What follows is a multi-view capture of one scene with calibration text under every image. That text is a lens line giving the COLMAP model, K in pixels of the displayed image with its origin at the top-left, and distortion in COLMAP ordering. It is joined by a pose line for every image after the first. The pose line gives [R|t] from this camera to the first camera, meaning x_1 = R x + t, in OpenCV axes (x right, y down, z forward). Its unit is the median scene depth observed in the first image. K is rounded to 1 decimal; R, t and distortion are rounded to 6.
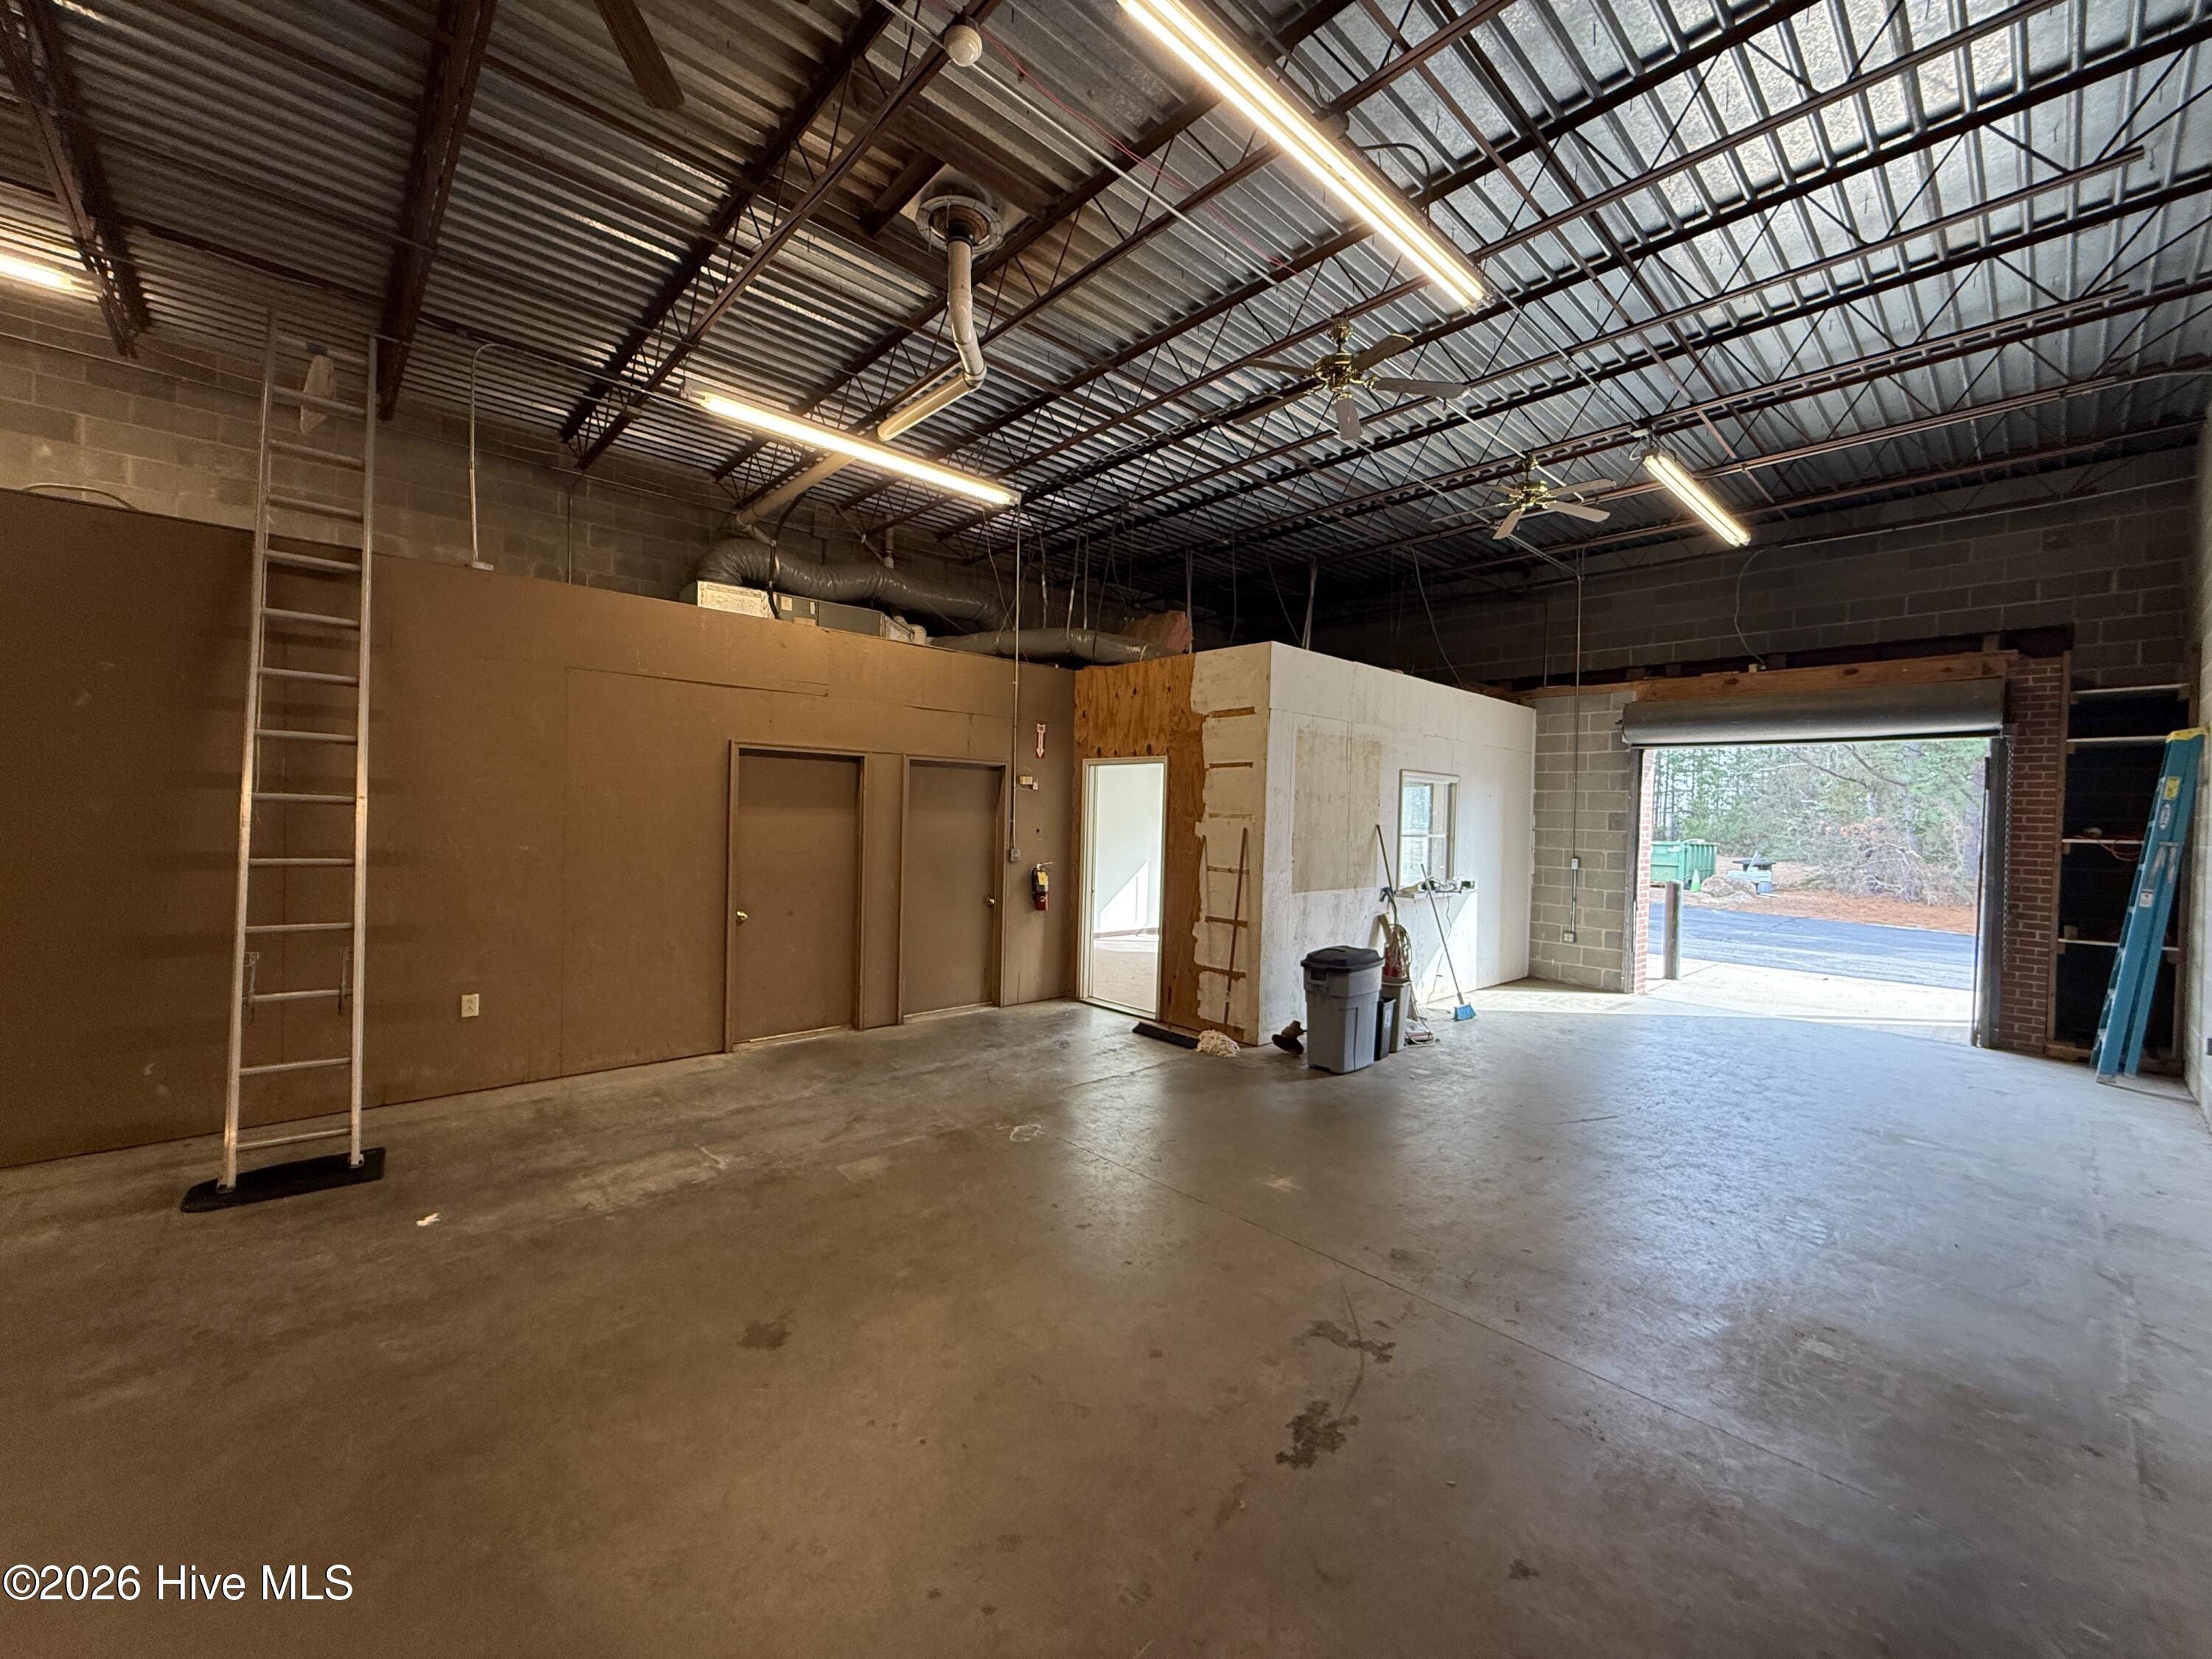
lens RADIAL K [[877.0, 0, 1100.7], [0, 877.0, 827.3], [0, 0, 1]] dist [-0.002044, -0.000146]
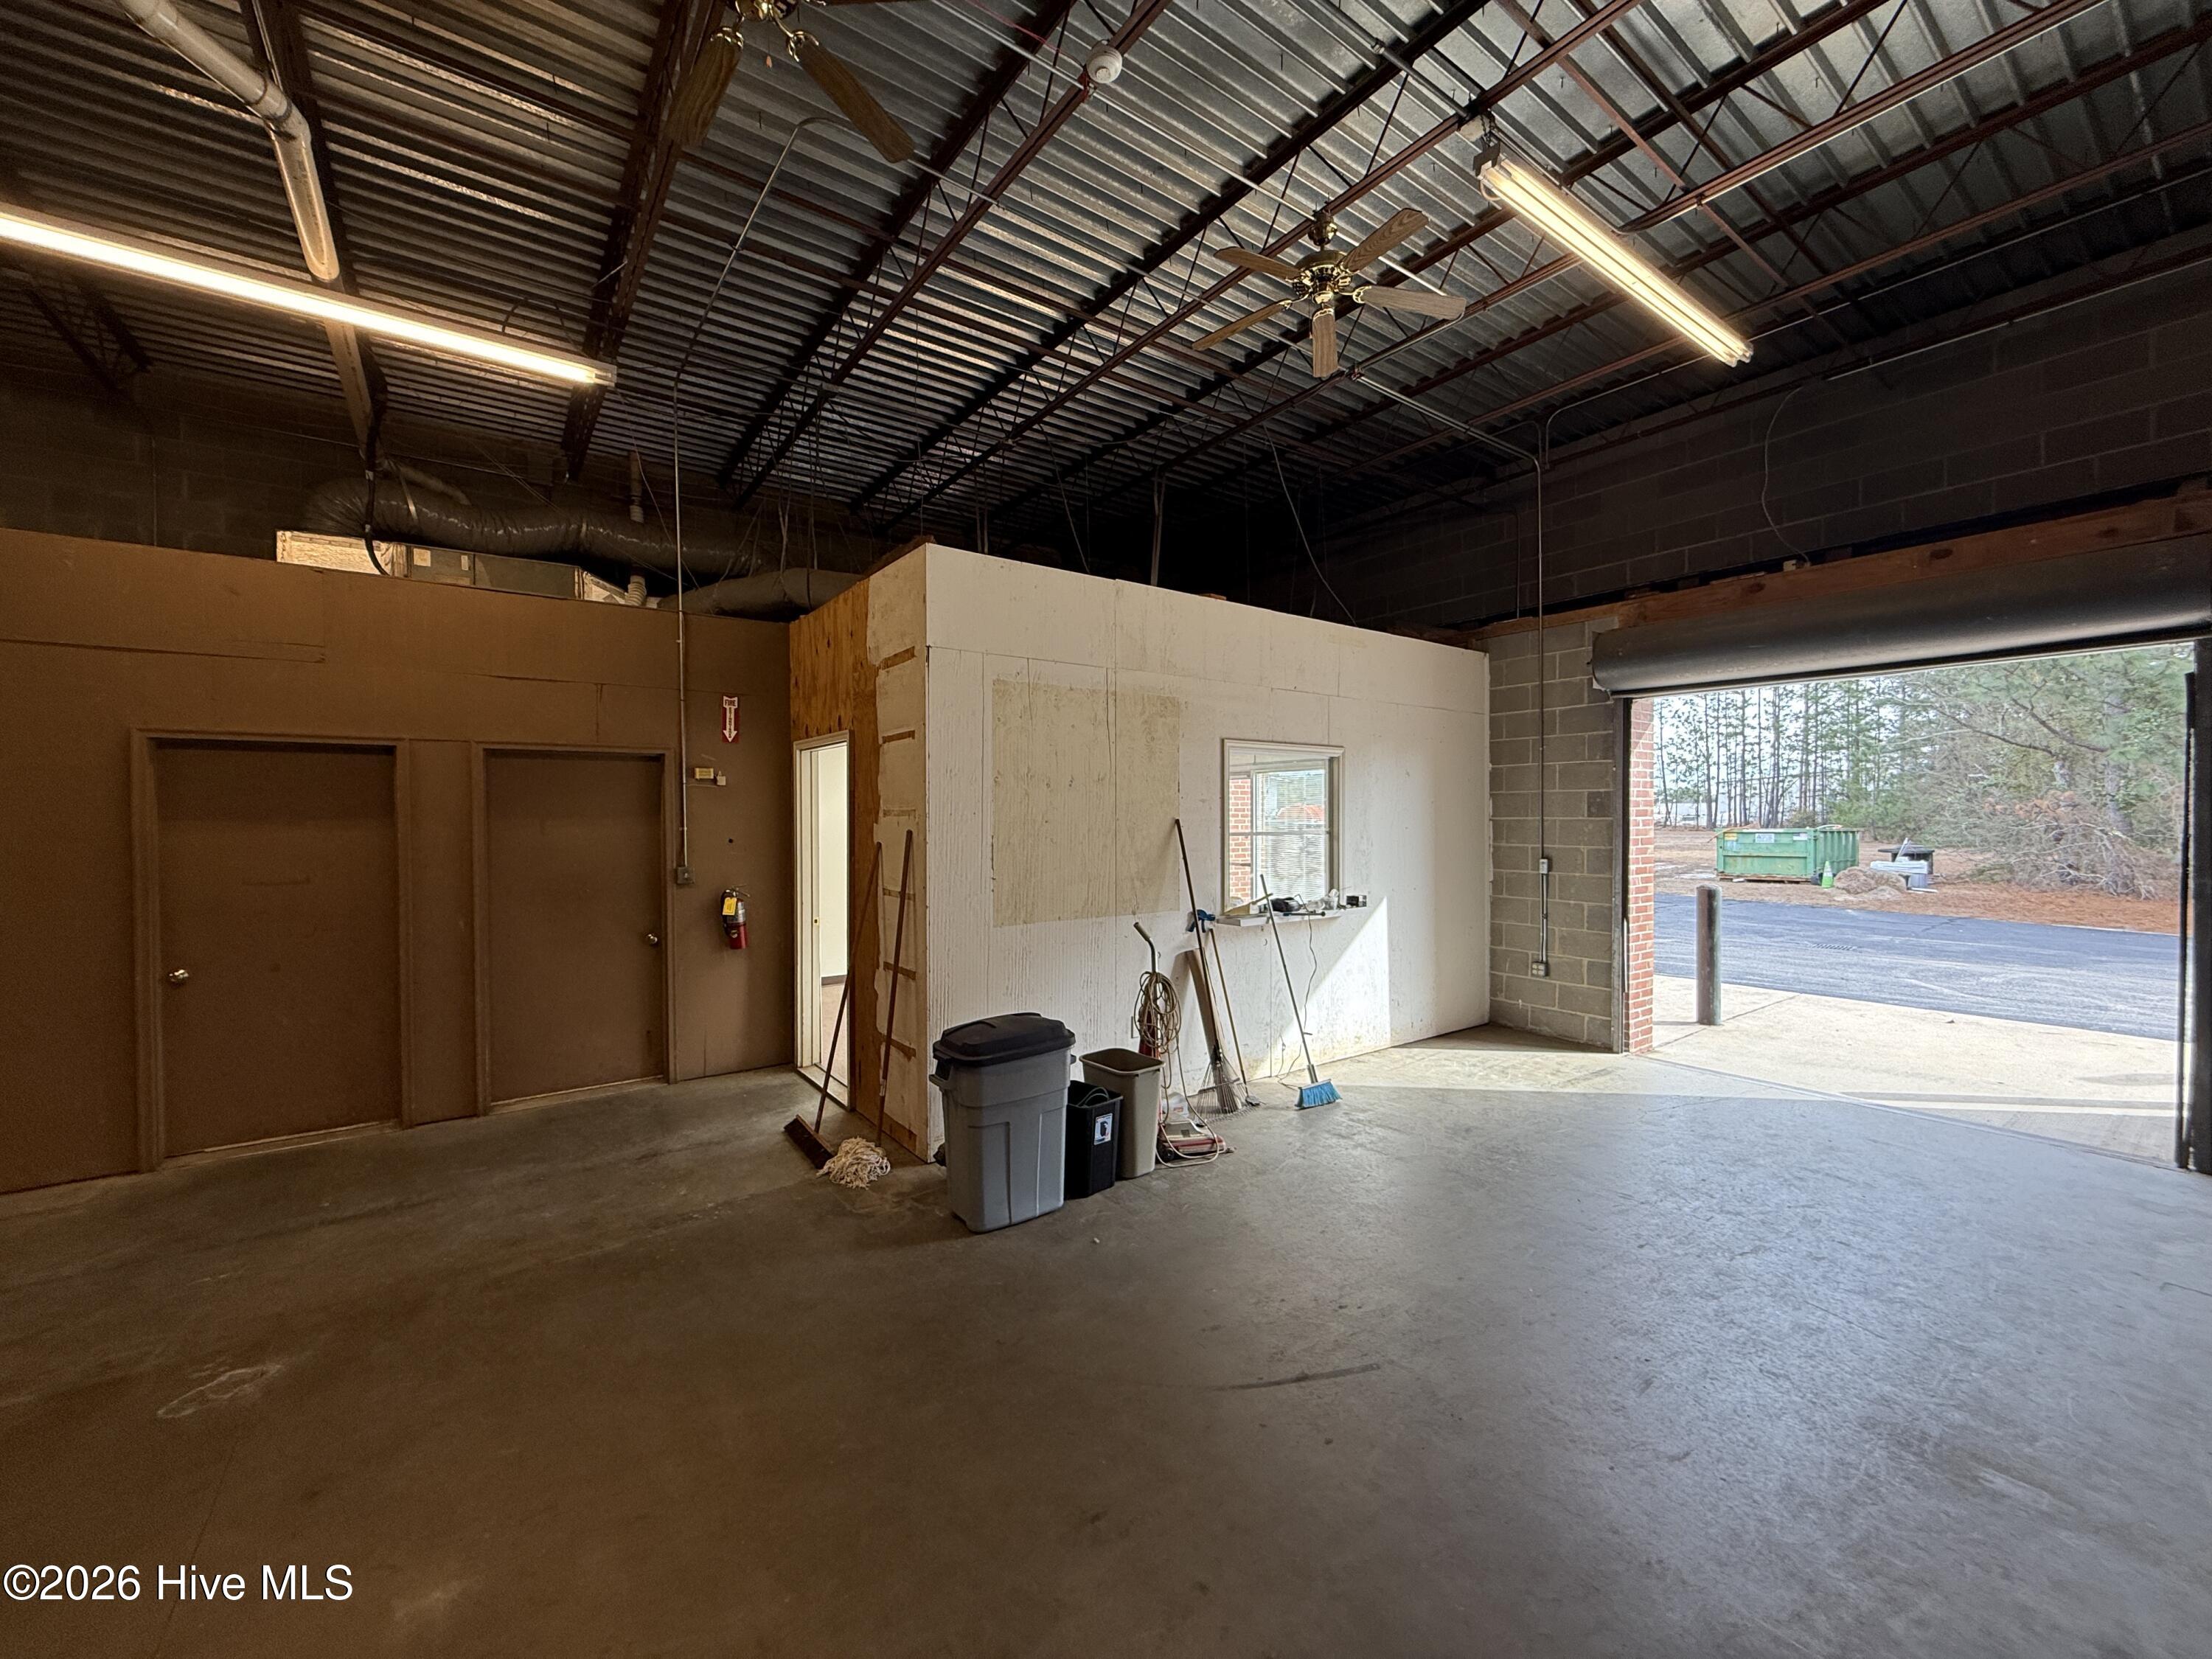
lens RADIAL K [[878.4, 0, 1106.0], [0, 878.4, 829.5], [0, 0, 1]] dist [-0.001329, -0.000313]
pose [[0.992688, -0.027921, -0.117437, 0.292502], [0.027758, 0.999610, -0.003022, 0.004484], [0.117476, -0.000260, 0.993076, 0.269590]]
